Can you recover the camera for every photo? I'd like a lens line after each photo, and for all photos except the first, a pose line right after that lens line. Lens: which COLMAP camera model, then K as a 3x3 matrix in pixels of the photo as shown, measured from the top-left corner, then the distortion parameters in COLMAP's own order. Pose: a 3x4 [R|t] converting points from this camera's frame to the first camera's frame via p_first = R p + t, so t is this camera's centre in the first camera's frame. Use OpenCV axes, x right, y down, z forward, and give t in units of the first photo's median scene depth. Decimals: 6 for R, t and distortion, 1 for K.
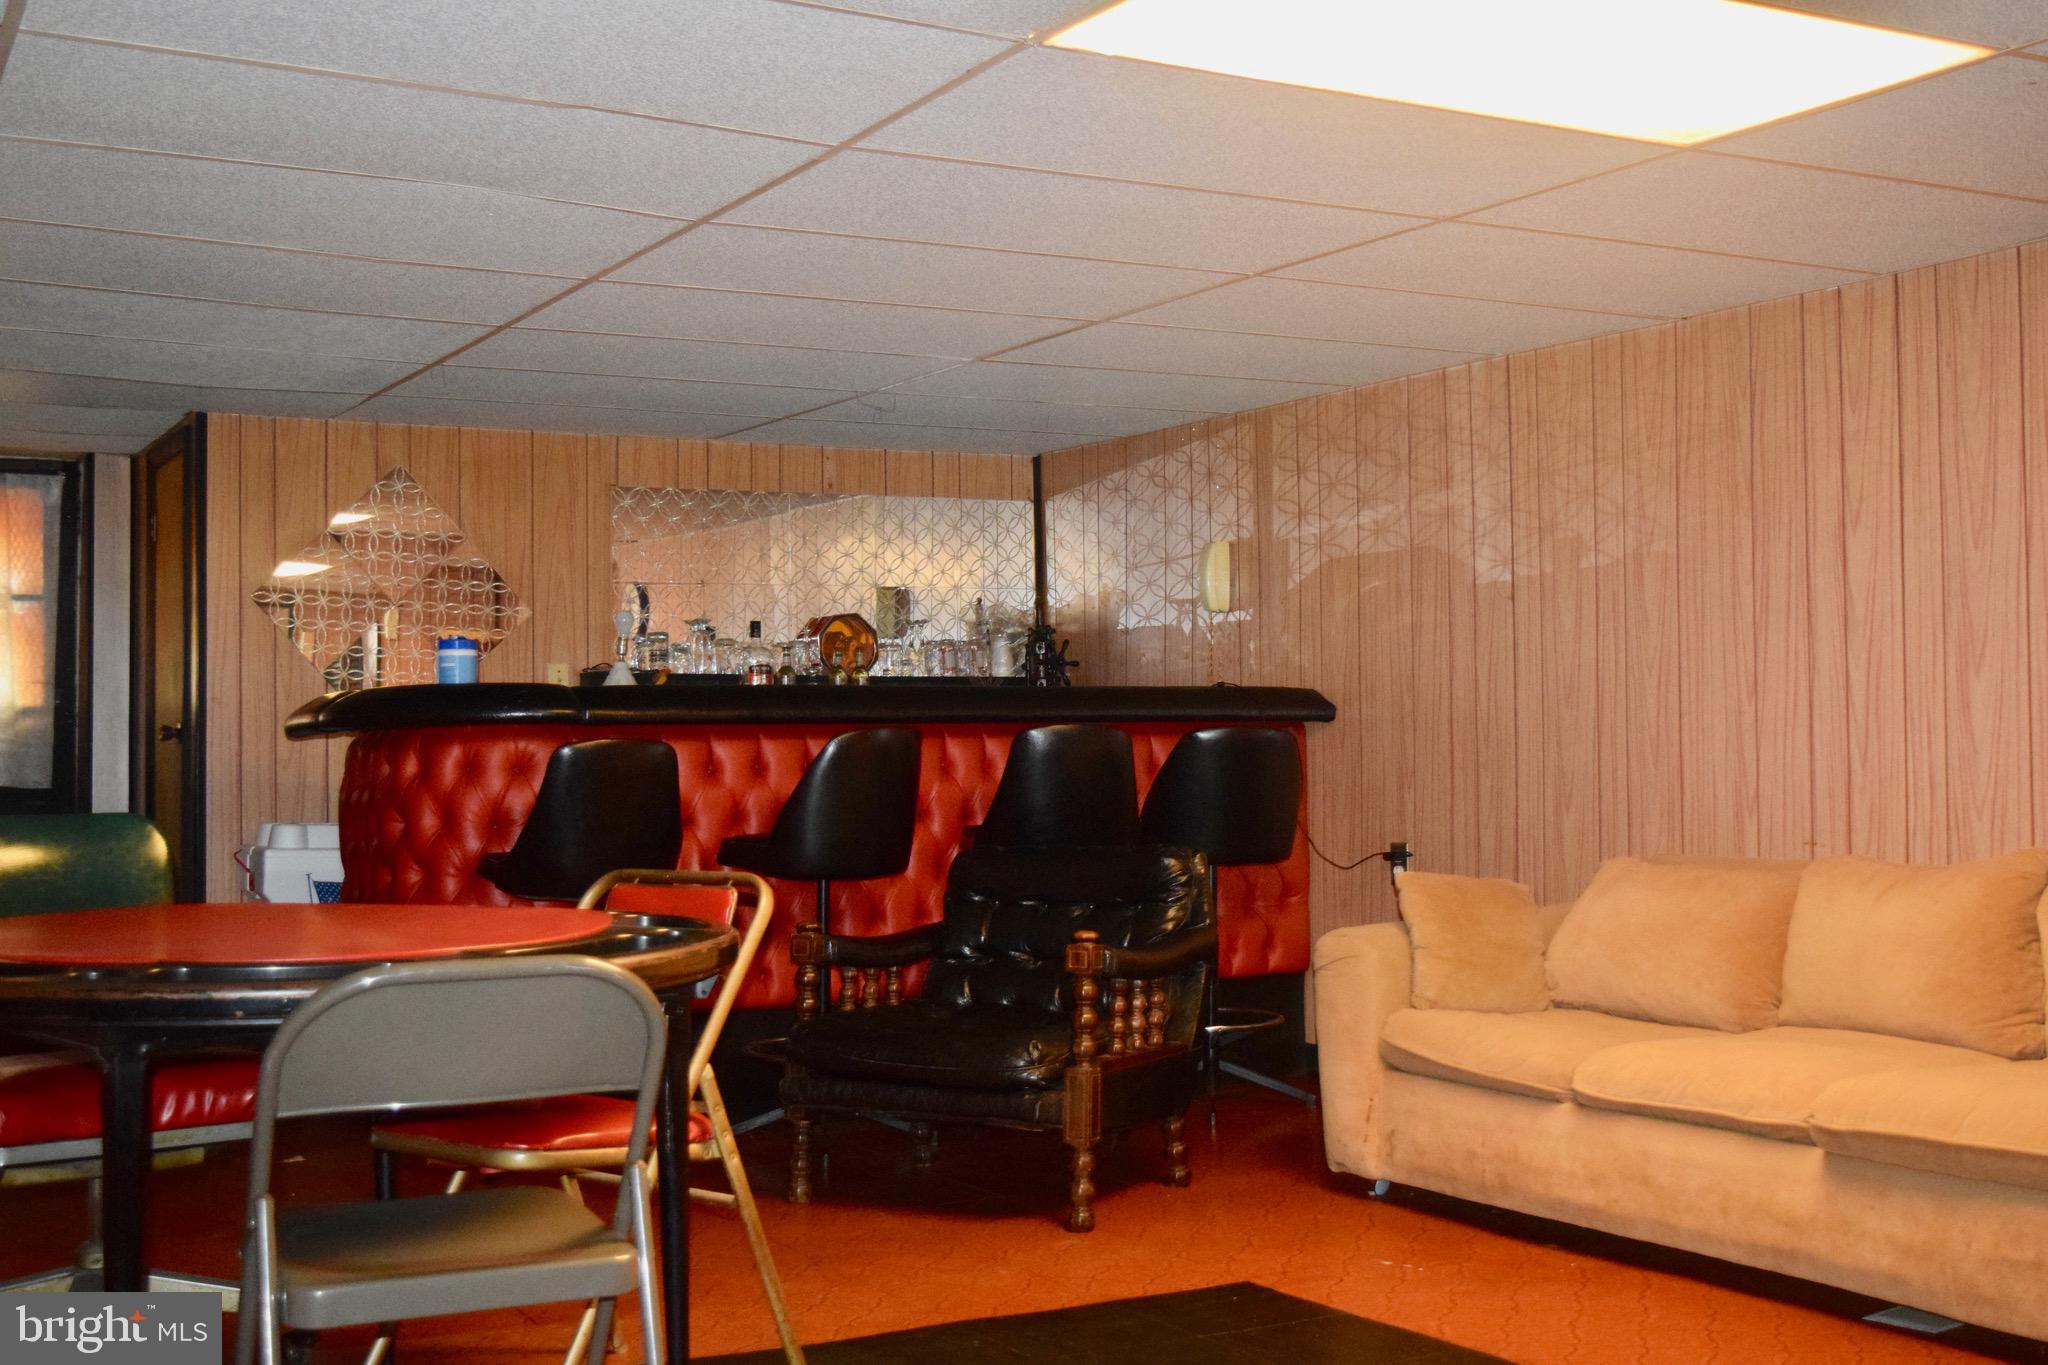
lens RADIAL K [[2342.1, 0, 1028.8], [0, 2342.1, 684.3], [0, 0, 1]] dist [-0.067084, 0.000000]
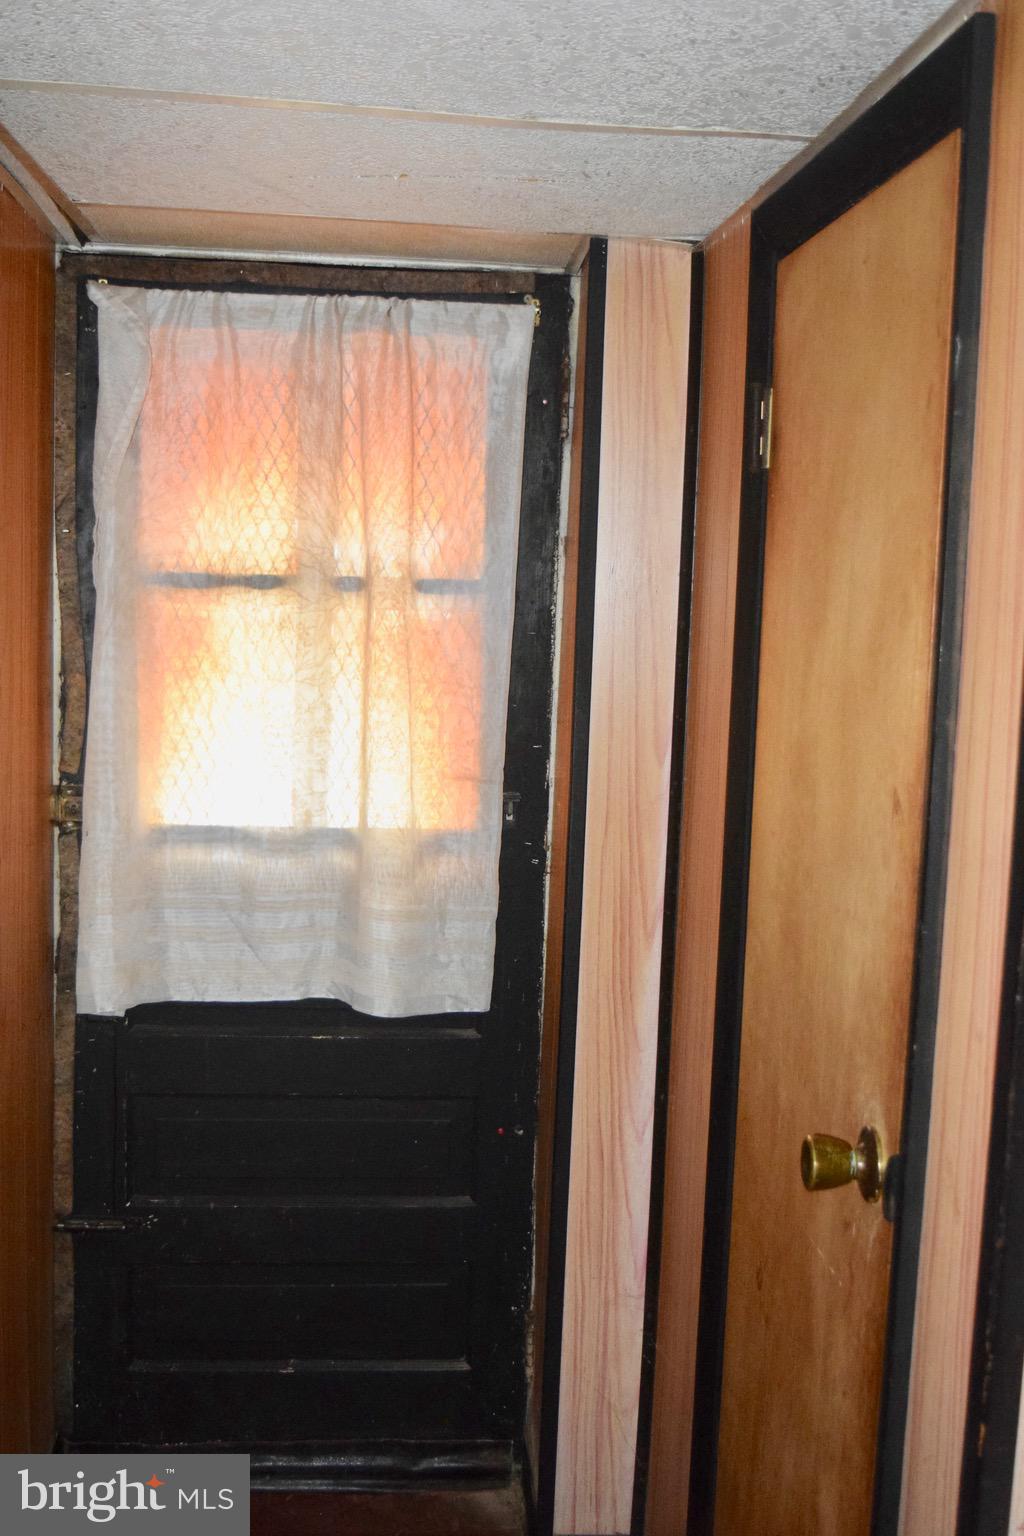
lens RADIAL K [[1756.6, 0, 512.2], [0, 1756.6, 762.0], [0, 0, 1]] dist [-0.067084, 0.000000]
pose [[0.911323, 0.079112, -0.404020, -0.287491], [-0.029445, 0.991375, 0.127706, -0.047970], [0.410638, -0.104485, 0.905792, 0.705532]]
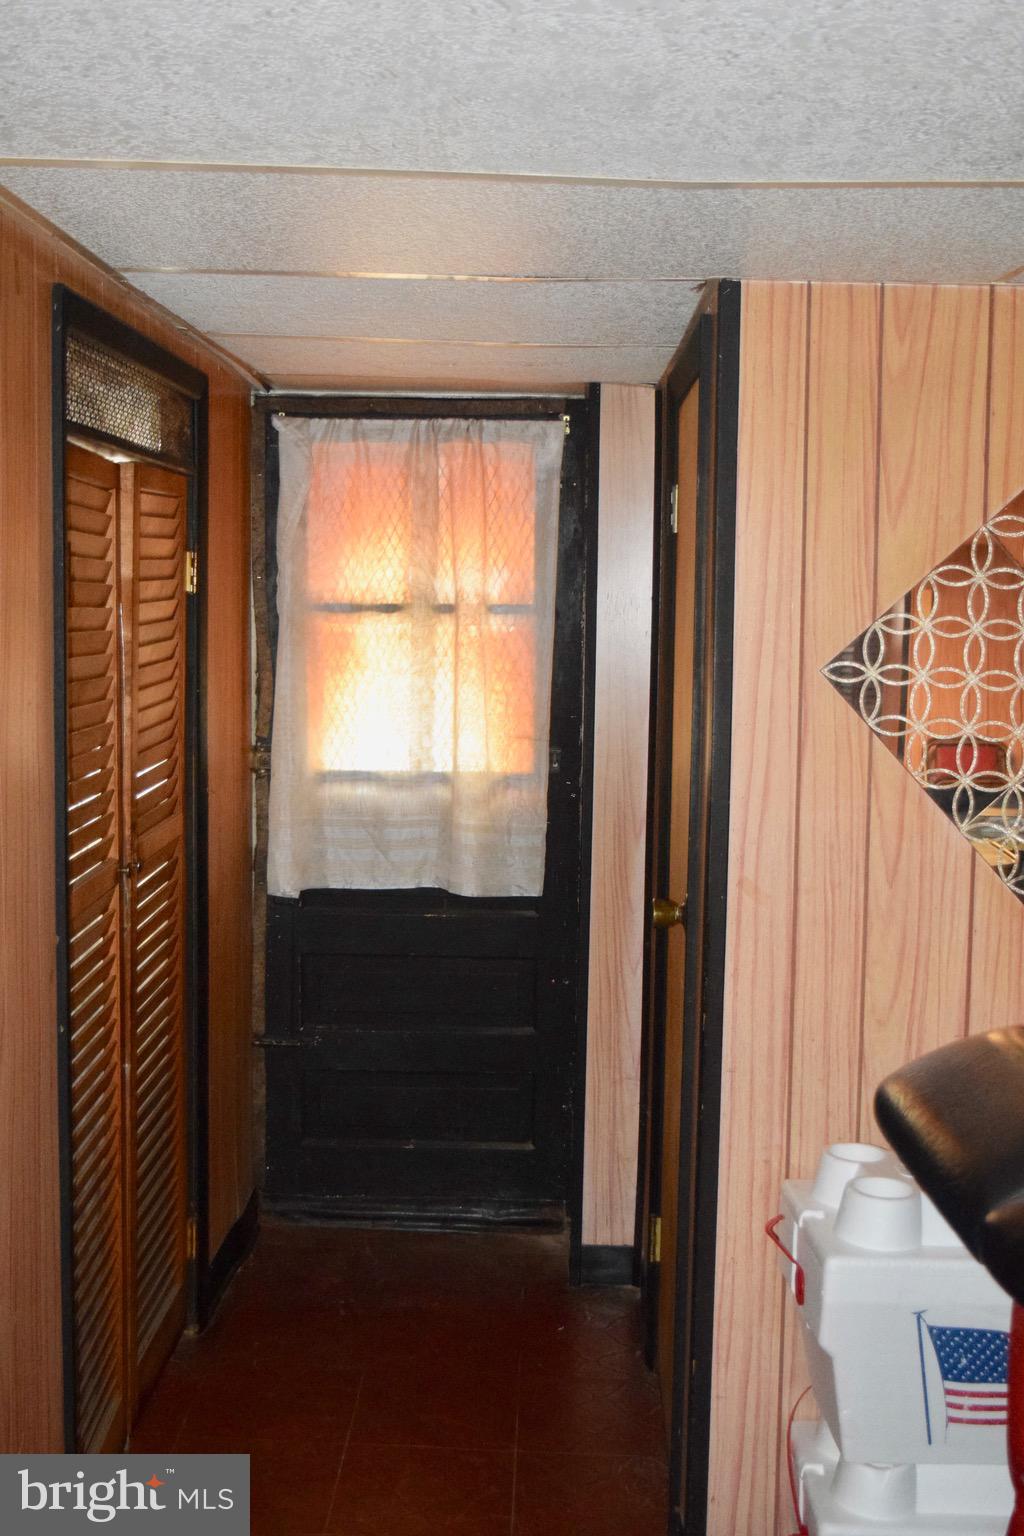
lens RADIAL K [[1756.6, 0, 515.0], [0, 1756.6, 769.6], [0, 0, 1]] dist [-0.067084, 0.000000]
pose [[0.864989, 0.066572, -0.497355, -0.181886], [-0.009606, 0.993176, 0.116232, -0.050888], [0.501698, -0.095761, 0.859726, 0.571088]]
